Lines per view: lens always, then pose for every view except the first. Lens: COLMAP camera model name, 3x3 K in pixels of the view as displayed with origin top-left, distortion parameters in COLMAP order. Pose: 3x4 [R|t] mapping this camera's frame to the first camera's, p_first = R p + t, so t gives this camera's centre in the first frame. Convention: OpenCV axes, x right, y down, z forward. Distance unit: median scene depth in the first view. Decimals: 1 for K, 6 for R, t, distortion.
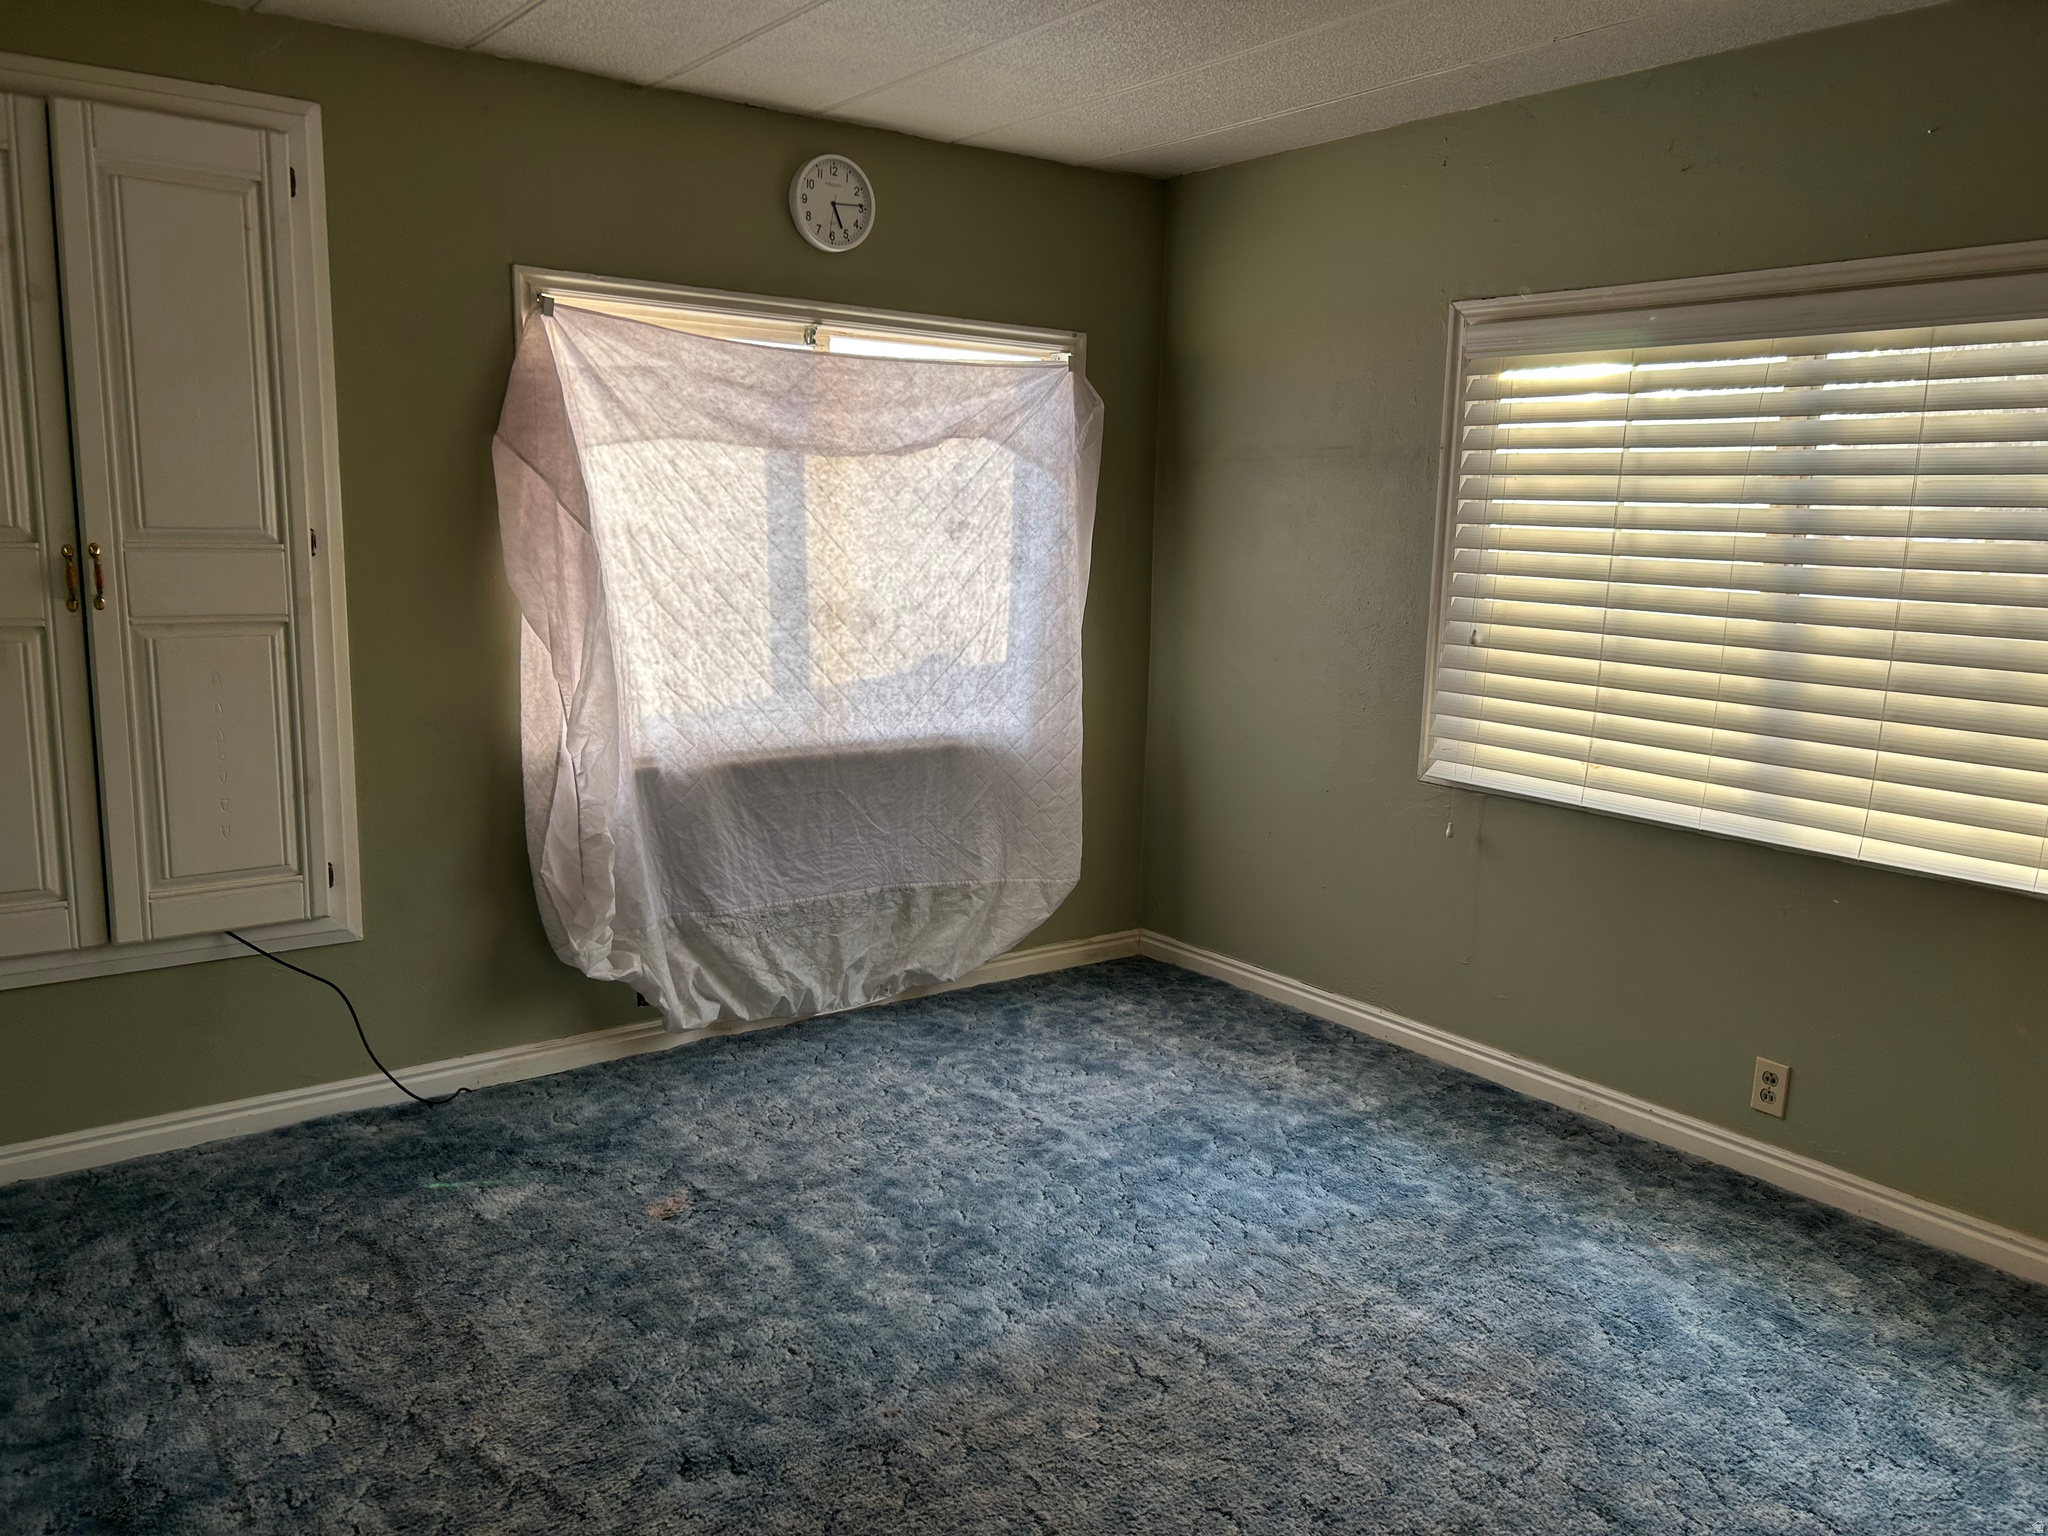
lens RADIAL K [[1549.1, 0, 1026.8], [0, 1549.1, 766.9], [0, 0, 1]] dist [0.109054, -0.103503]
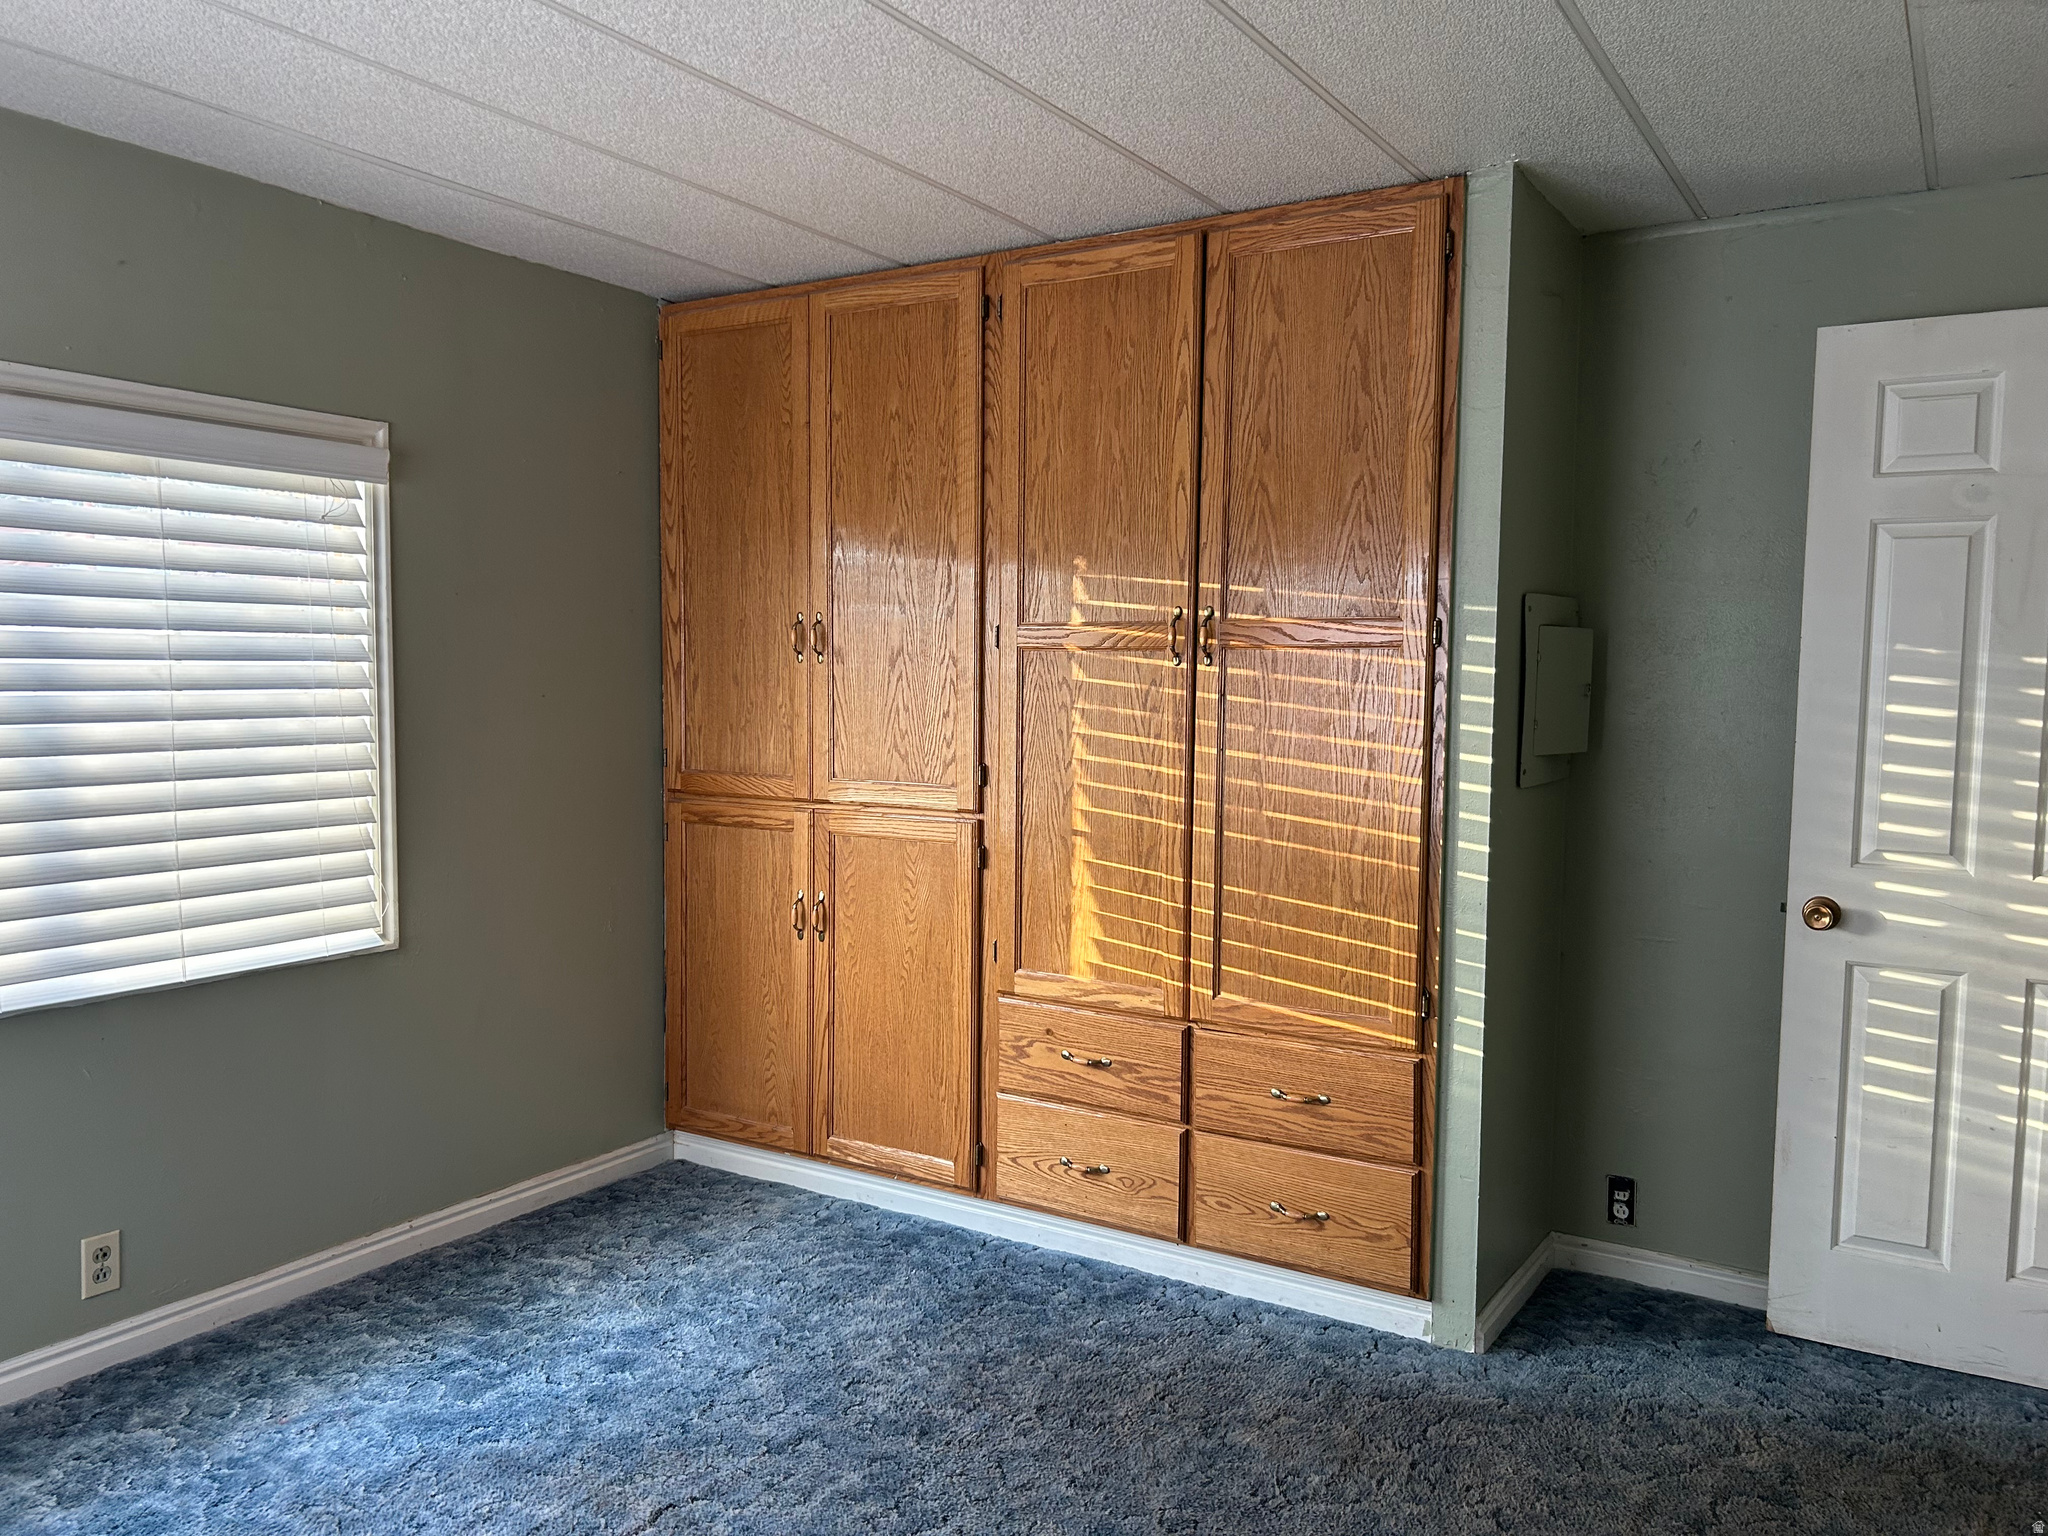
lens RADIAL K [[1549.1, 0, 1026.8], [0, 1549.1, 766.9], [0, 0, 1]] dist [0.109054, -0.103503]
pose [[-0.350092, -0.102538, 0.931086, -0.578762], [0.131611, 0.978746, 0.157272, -0.162107], [-0.927423, 0.177601, -0.329156, 0.818441]]
